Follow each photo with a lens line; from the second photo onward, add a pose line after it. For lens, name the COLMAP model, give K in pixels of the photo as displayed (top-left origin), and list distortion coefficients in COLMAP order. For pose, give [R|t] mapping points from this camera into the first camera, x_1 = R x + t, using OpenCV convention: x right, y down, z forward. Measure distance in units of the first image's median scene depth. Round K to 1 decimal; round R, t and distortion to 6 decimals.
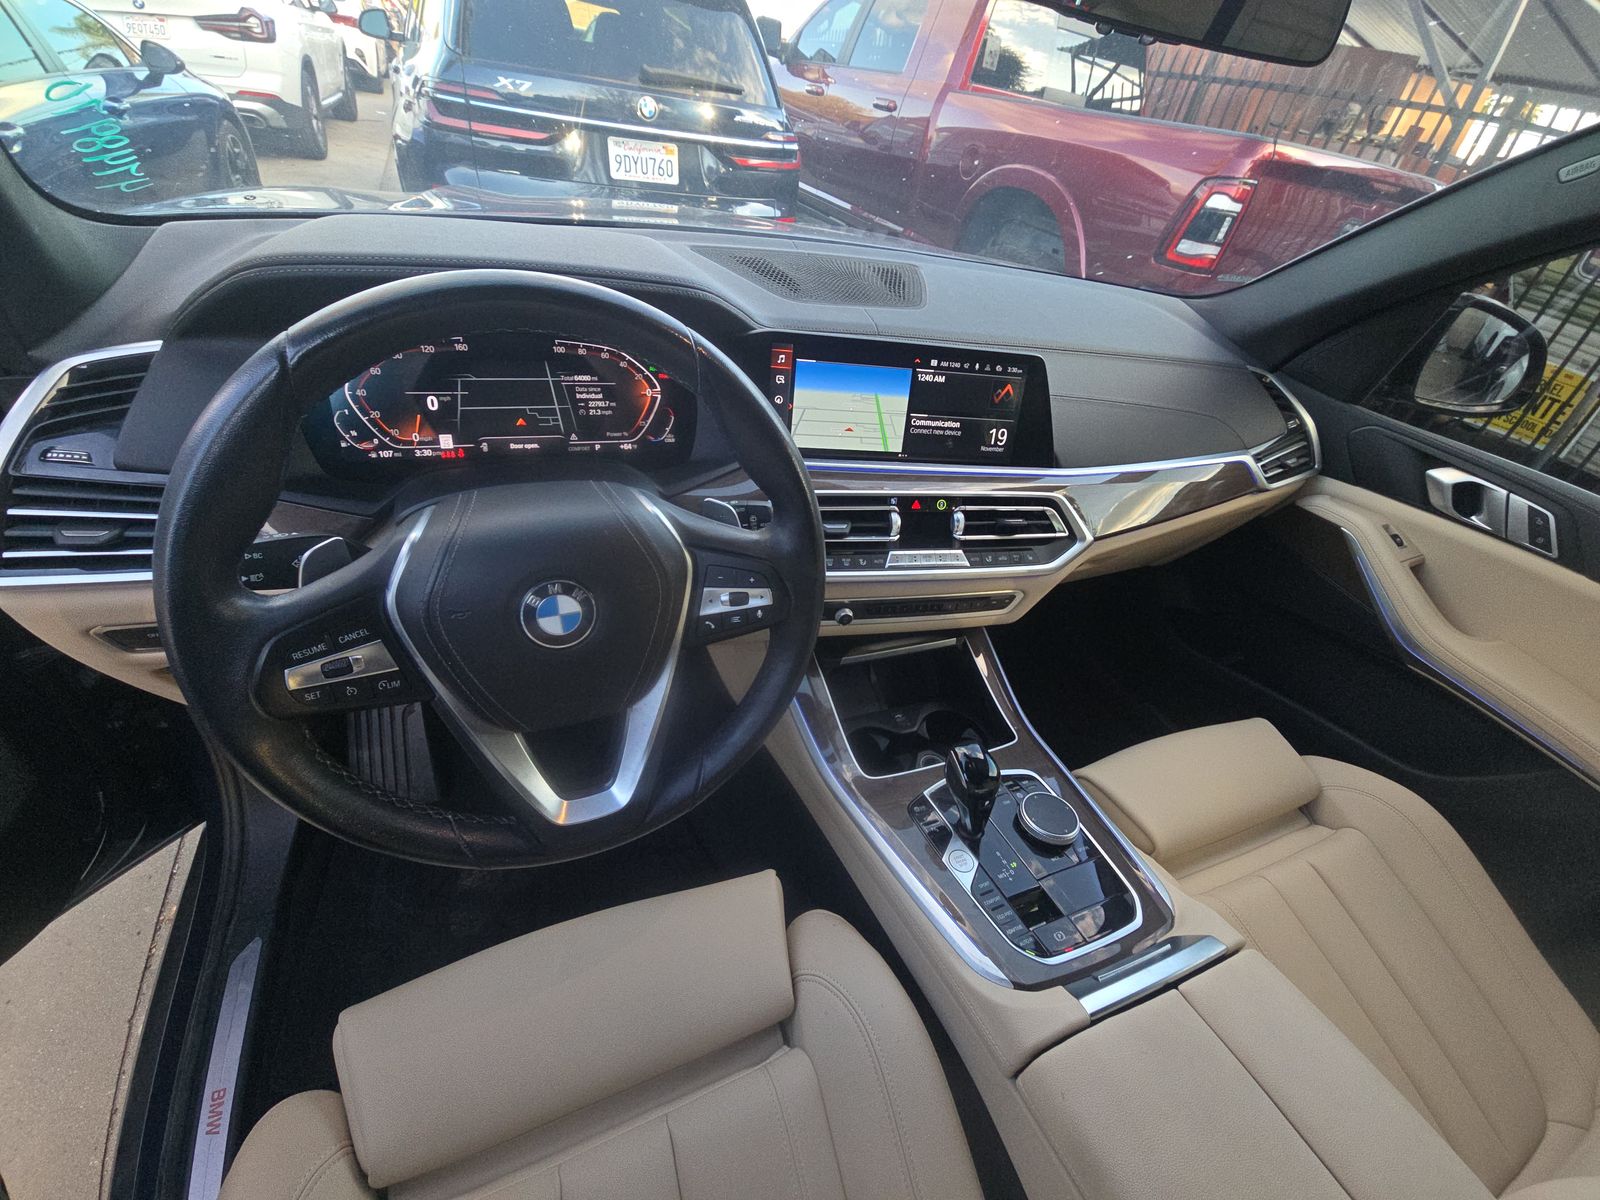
lens RADIAL K [[640.3, 0, 804.8], [0, 640.3, 596.7], [0, 0, 1]] dist [0.007935, -0.008510]
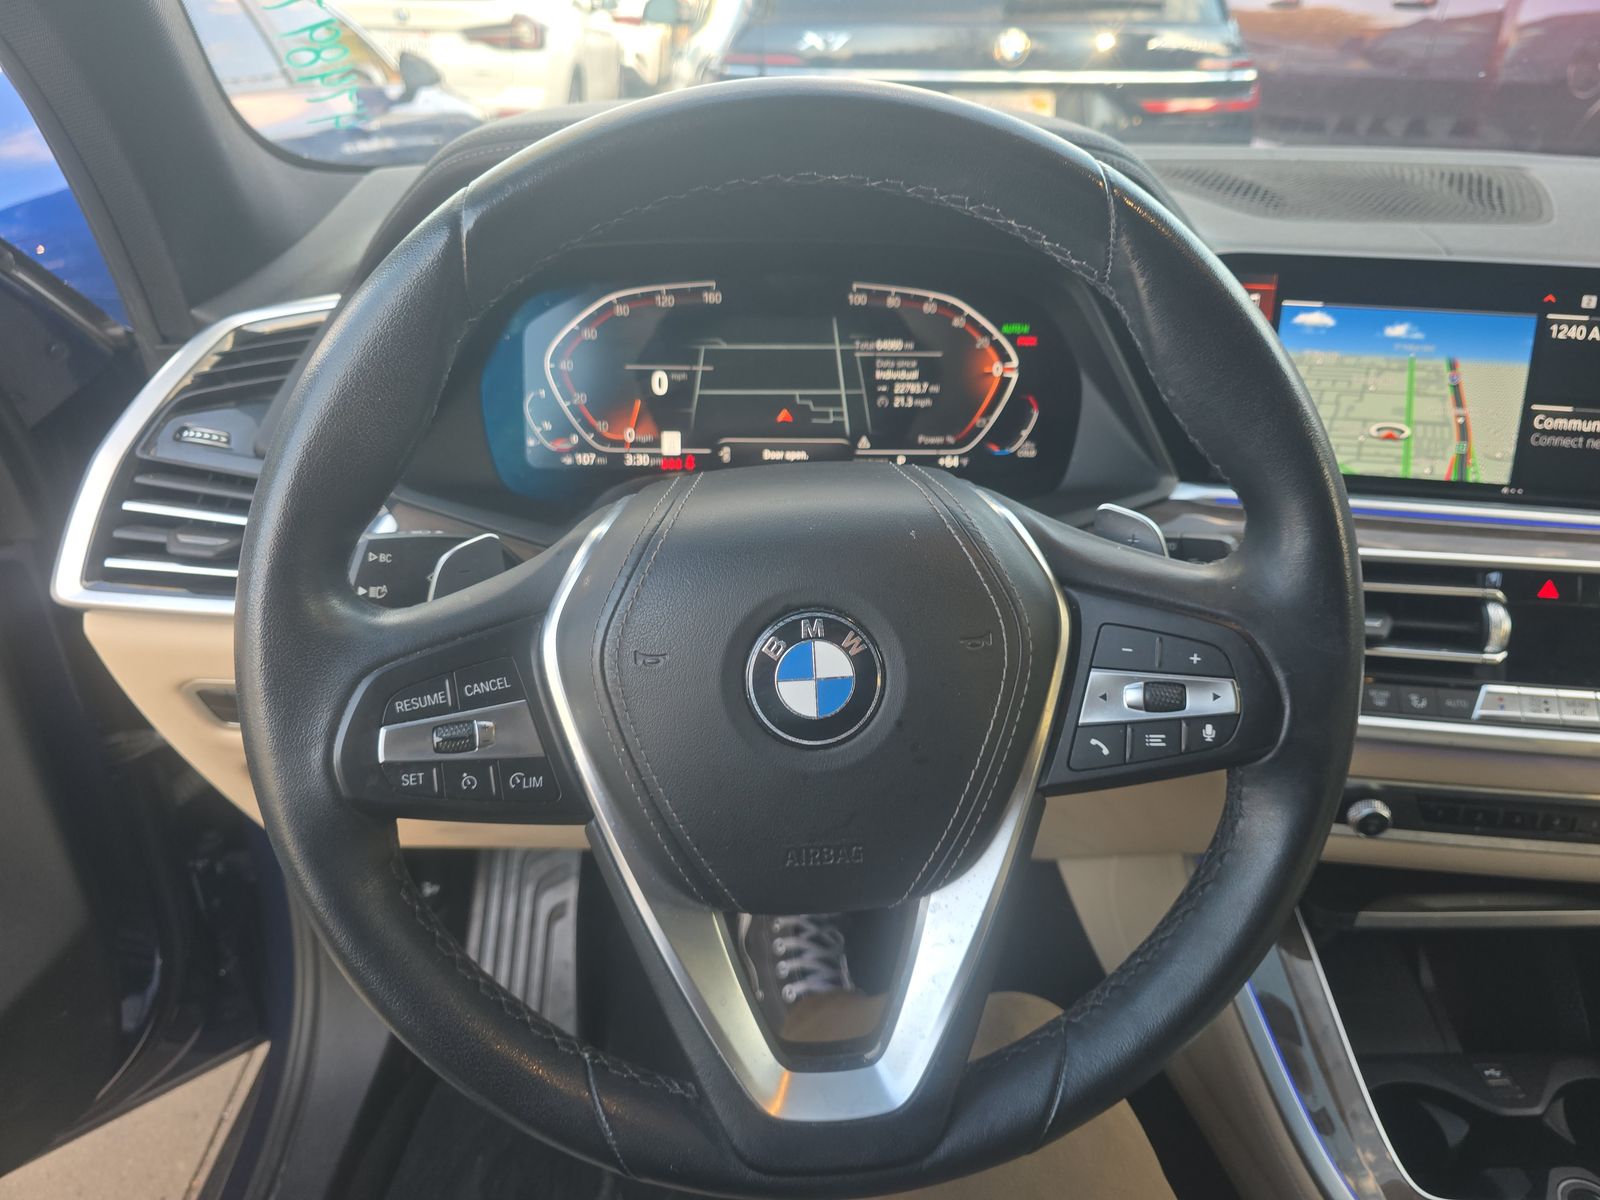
lens RADIAL K [[1086.1, 0, 800.0], [0, 1086.1, 600.0], [0, 0, 1]] dist [0.028342, -0.037628]
pose [[0.927789, 0.038103, -0.371155, -0.039848], [-0.113893, 0.976214, -0.184484, 0.080793], [0.355297, 0.213434, 0.910060, 0.103723]]
